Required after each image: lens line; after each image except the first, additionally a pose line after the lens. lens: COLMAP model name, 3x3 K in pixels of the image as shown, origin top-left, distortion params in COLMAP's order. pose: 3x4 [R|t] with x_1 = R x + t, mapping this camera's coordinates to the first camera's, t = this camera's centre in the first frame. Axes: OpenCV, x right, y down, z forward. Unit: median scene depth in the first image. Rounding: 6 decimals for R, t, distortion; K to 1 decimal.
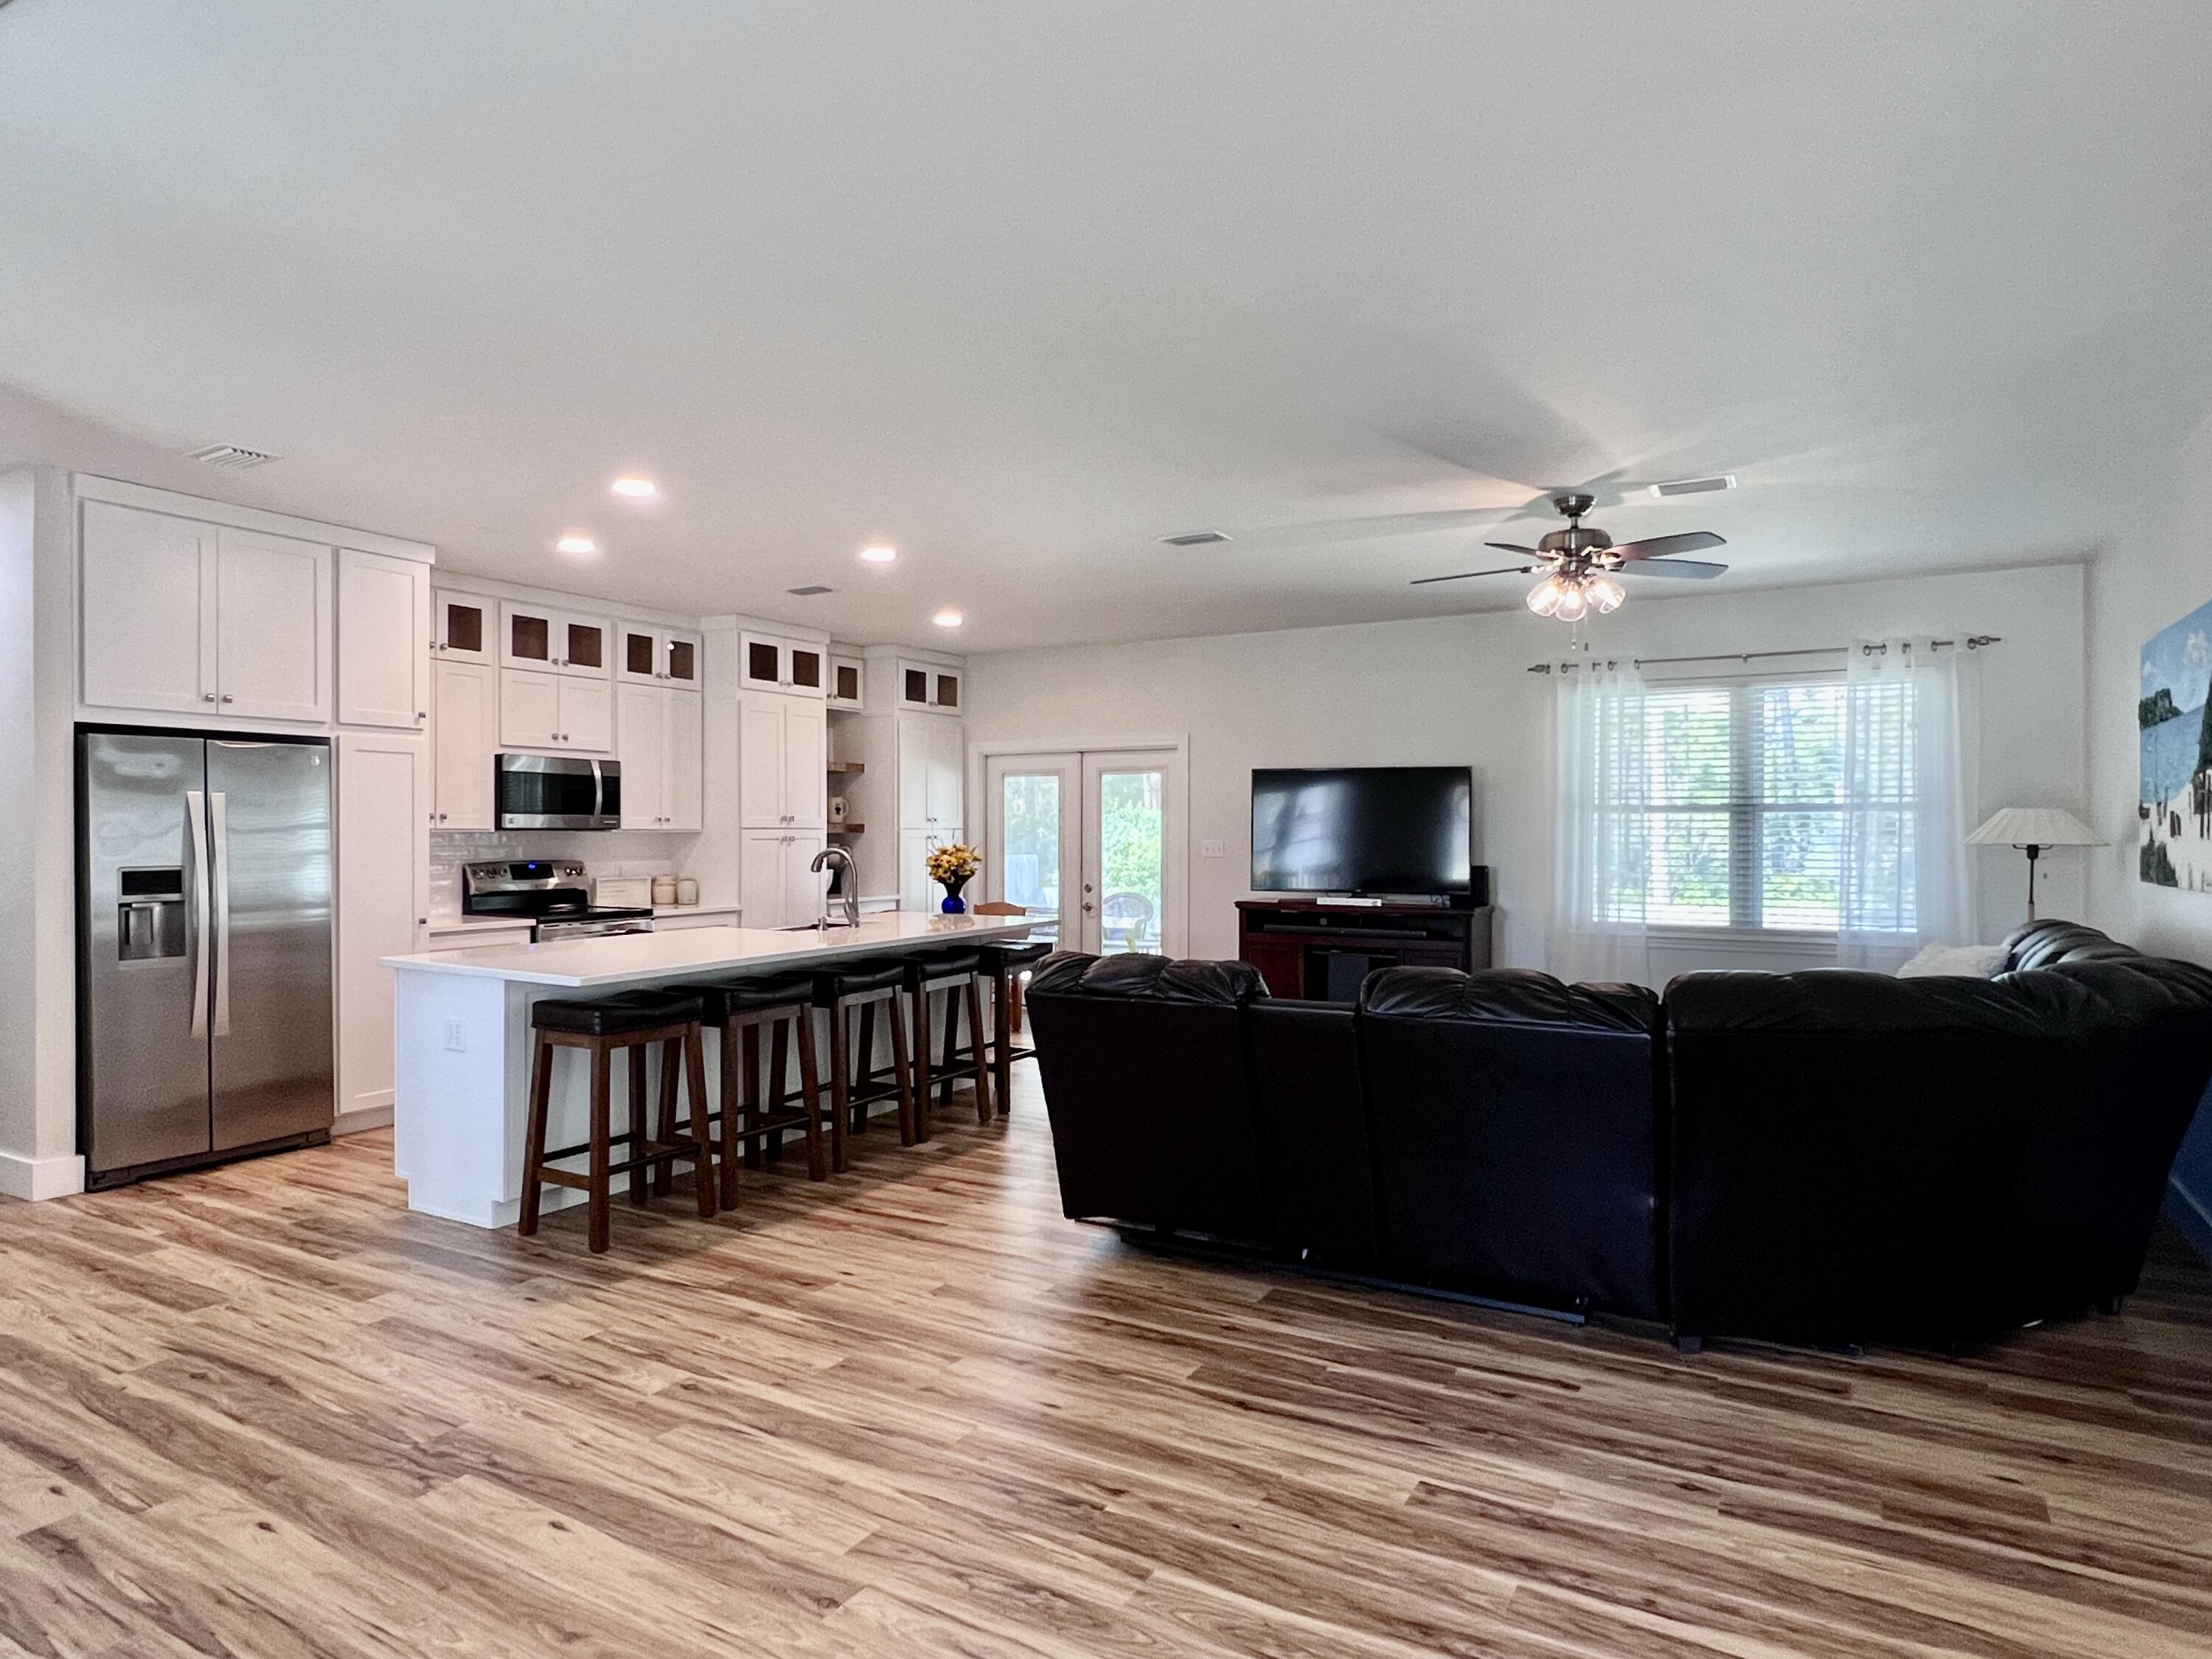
lens RADIAL K [[1286.0, 0, 1093.1], [0, 1286.0, 835.1], [0, 0, 1]] dist [-0.000405, -0.000547]
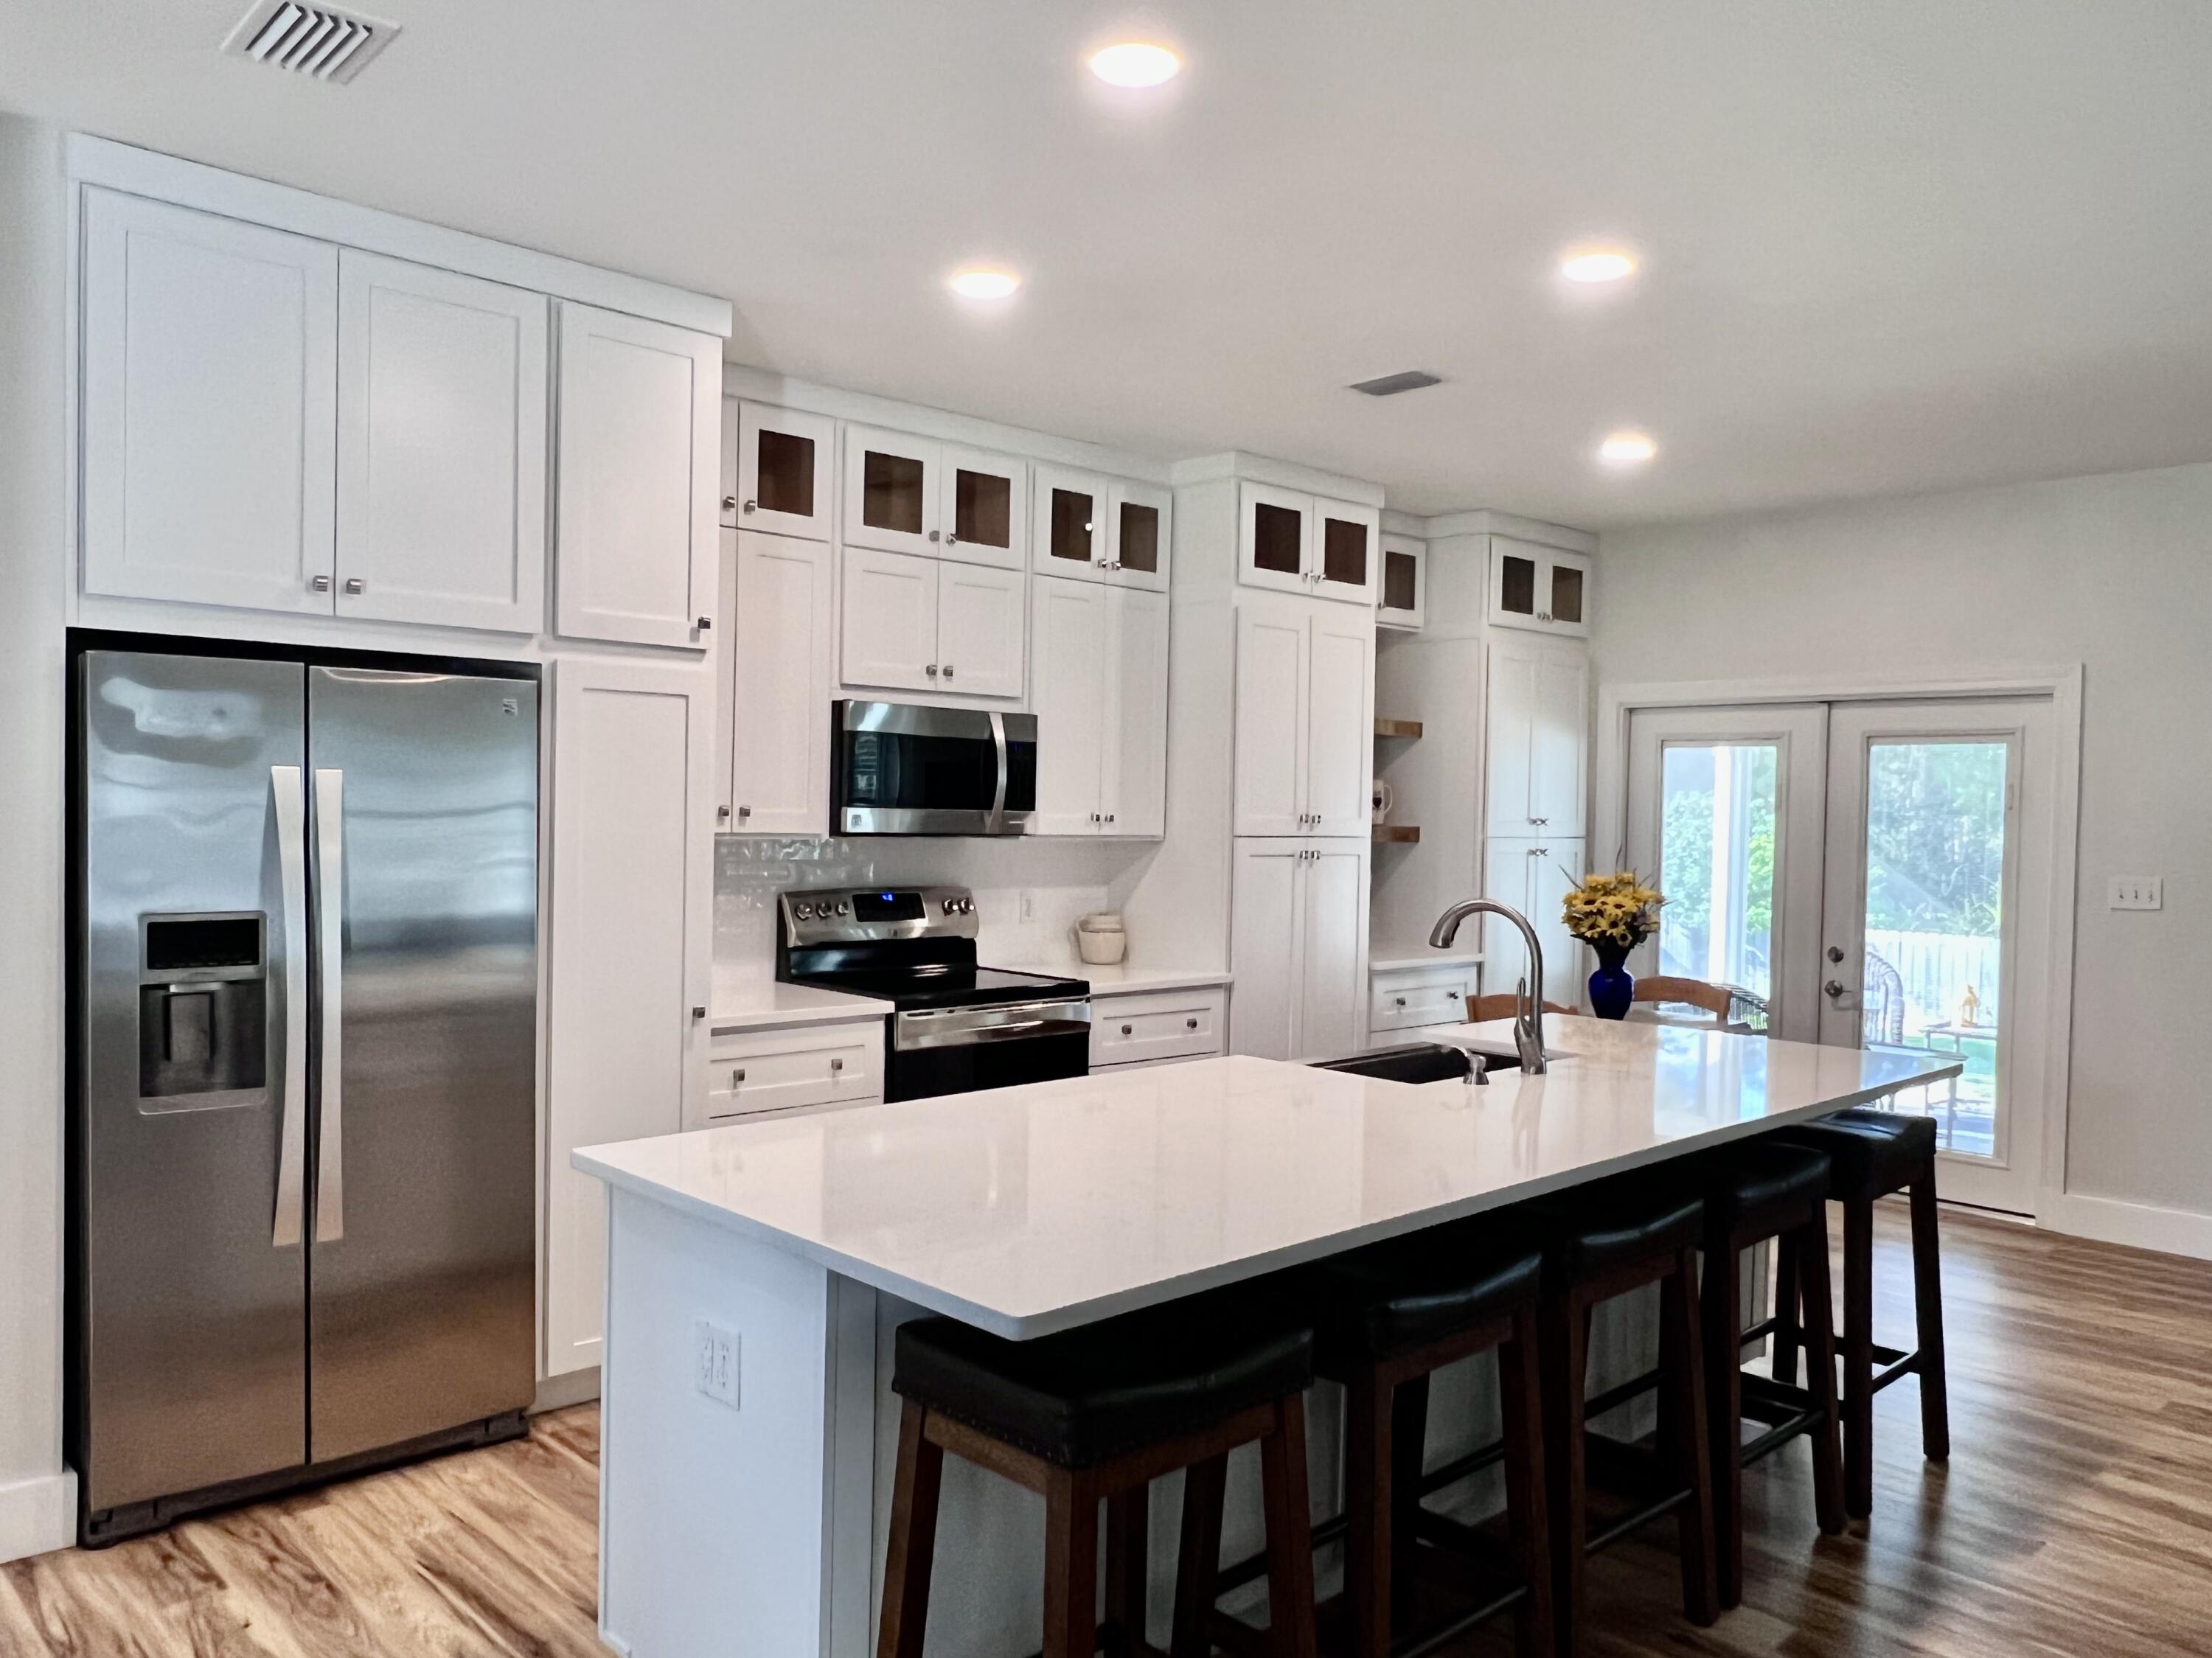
lens RADIAL K [[1647.7, 0, 1088.0], [0, 1647.7, 839.8], [0, 0, 1]] dist [0.007024, -0.003302]
pose [[0.958965, 0.024151, -0.282493, -0.154085], [-0.020442, 0.999662, 0.016068, -0.016121], [0.282785, -0.009634, 0.959135, 0.342728]]
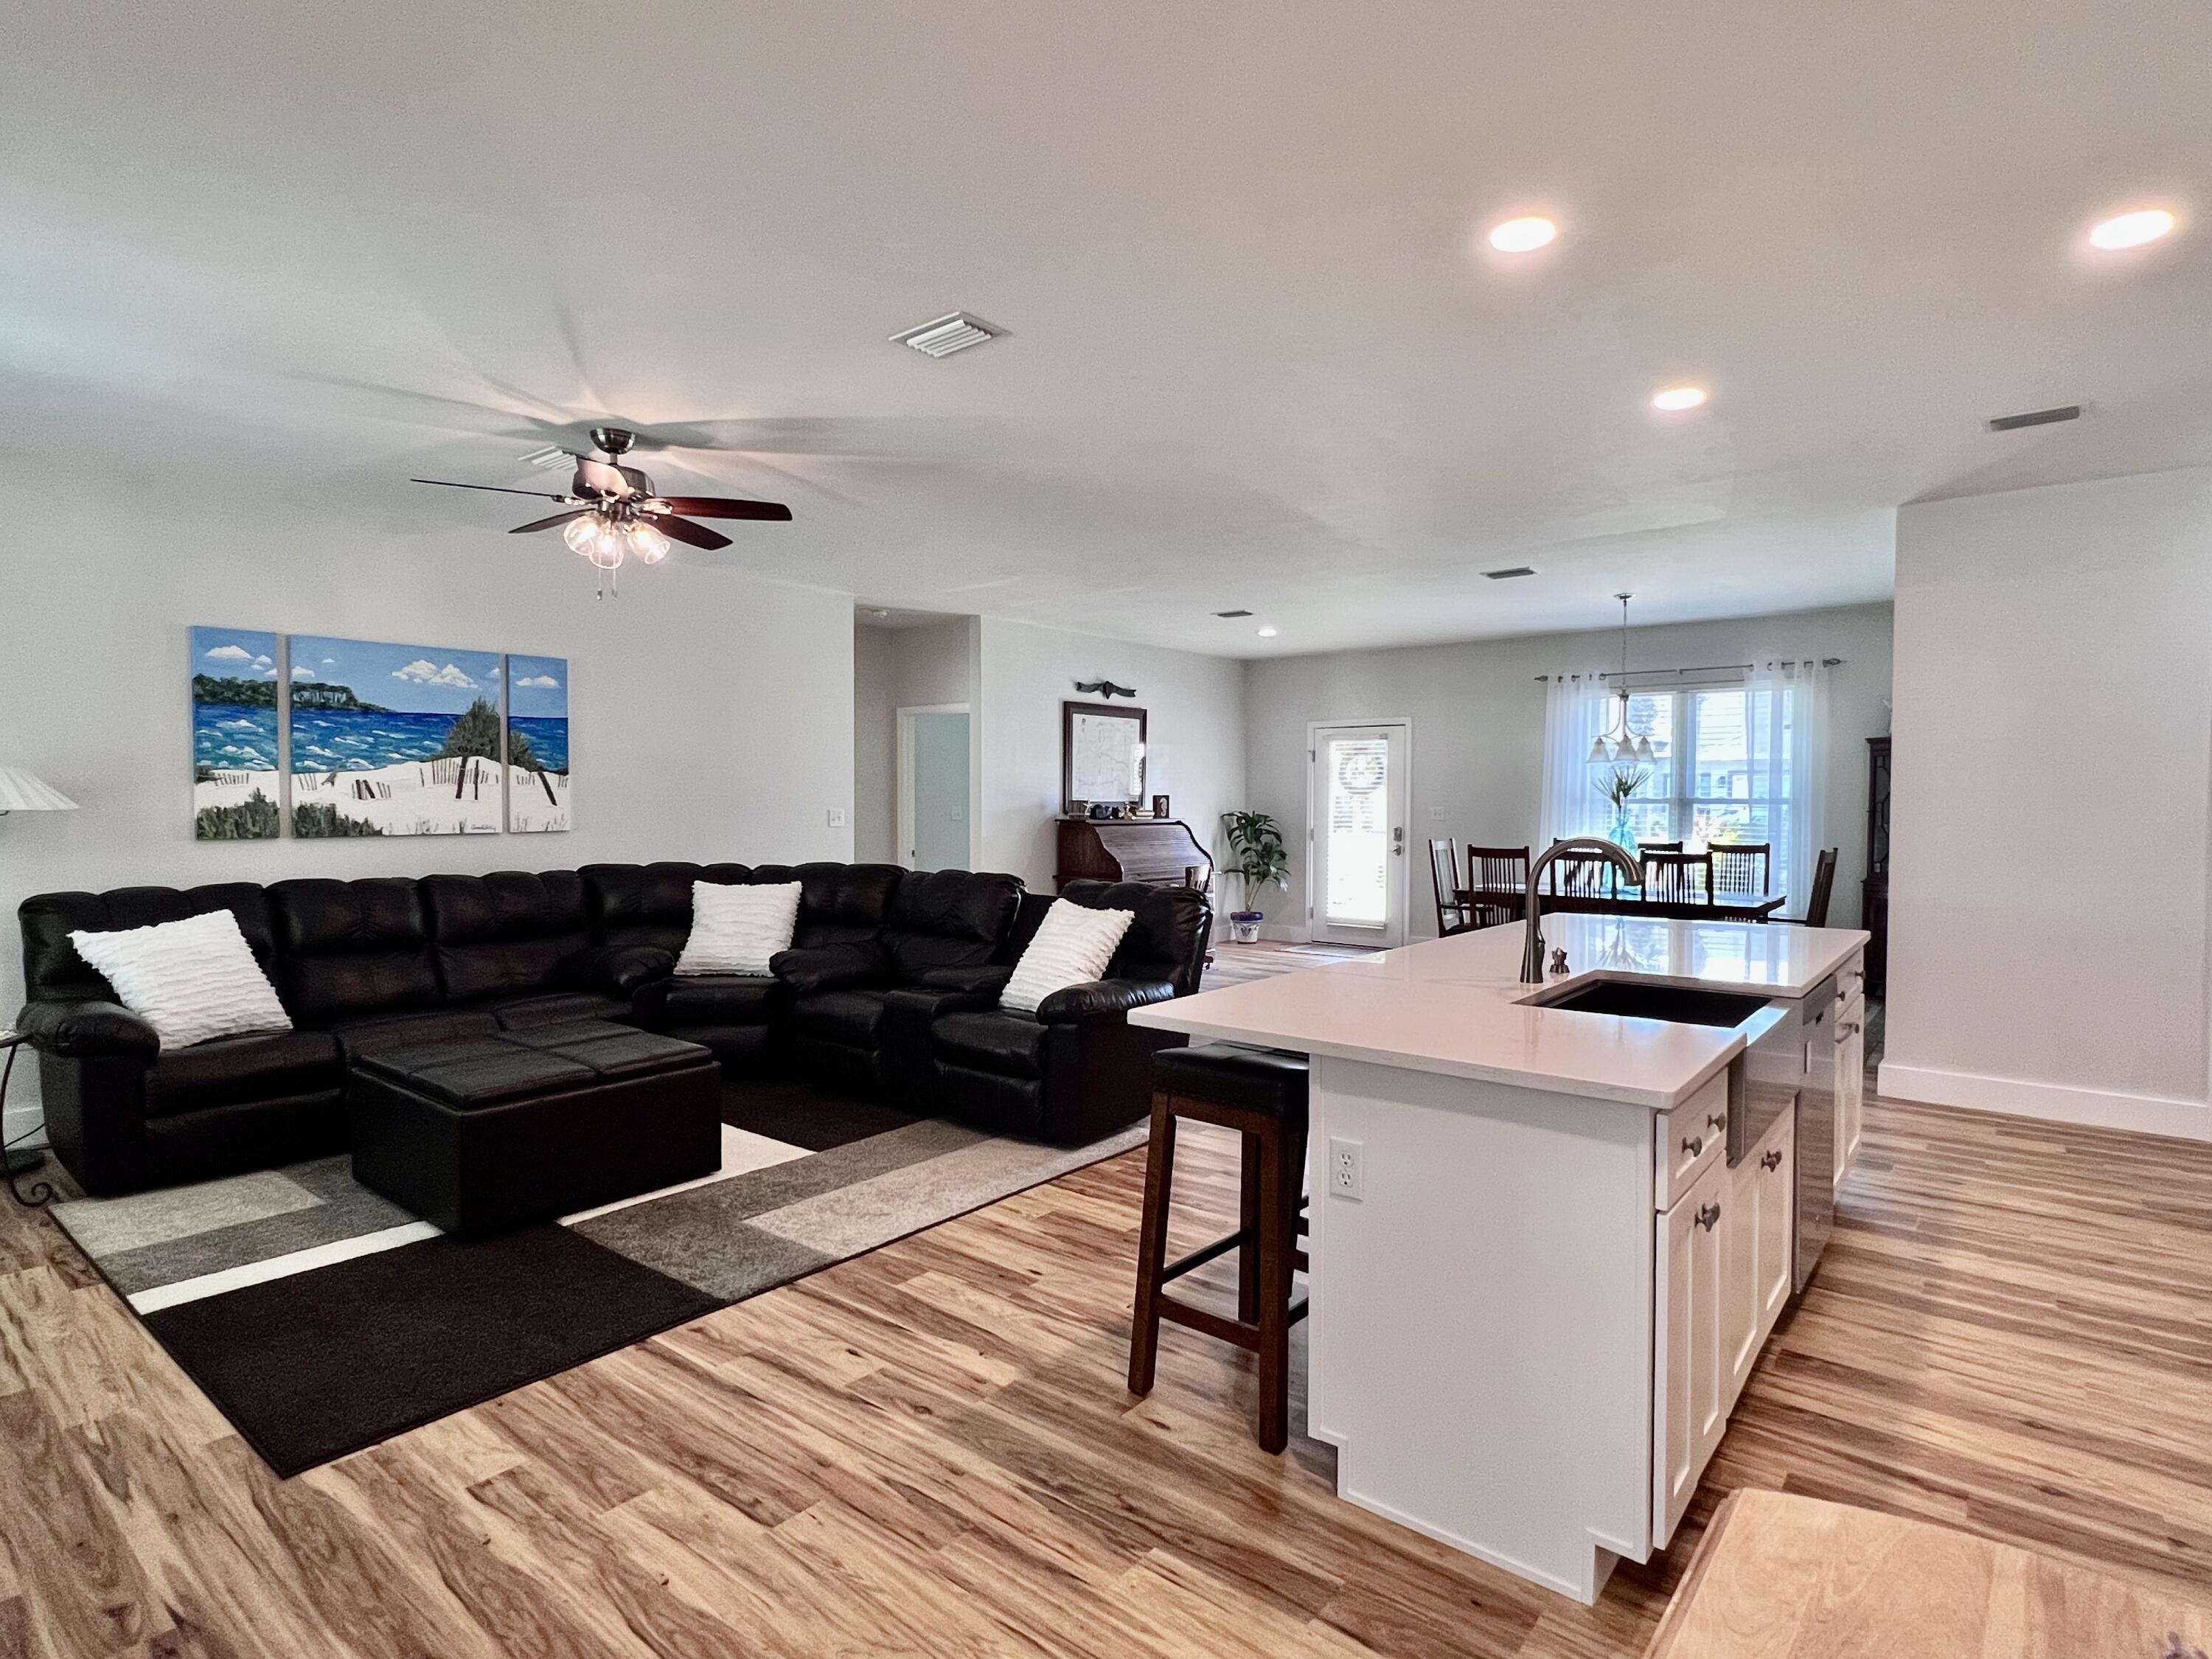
lens RADIAL K [[1151.1, 0, 1106.0], [0, 1151.1, 829.5], [0, 0, 1]] dist [-0.002091, -0.000356]
pose [[-0.988930, -0.009087, 0.148102, -0.071517], [-0.004131, 0.999422, 0.033734, -0.006791], [-0.148322, 0.032749, -0.988397, 1.333938]]
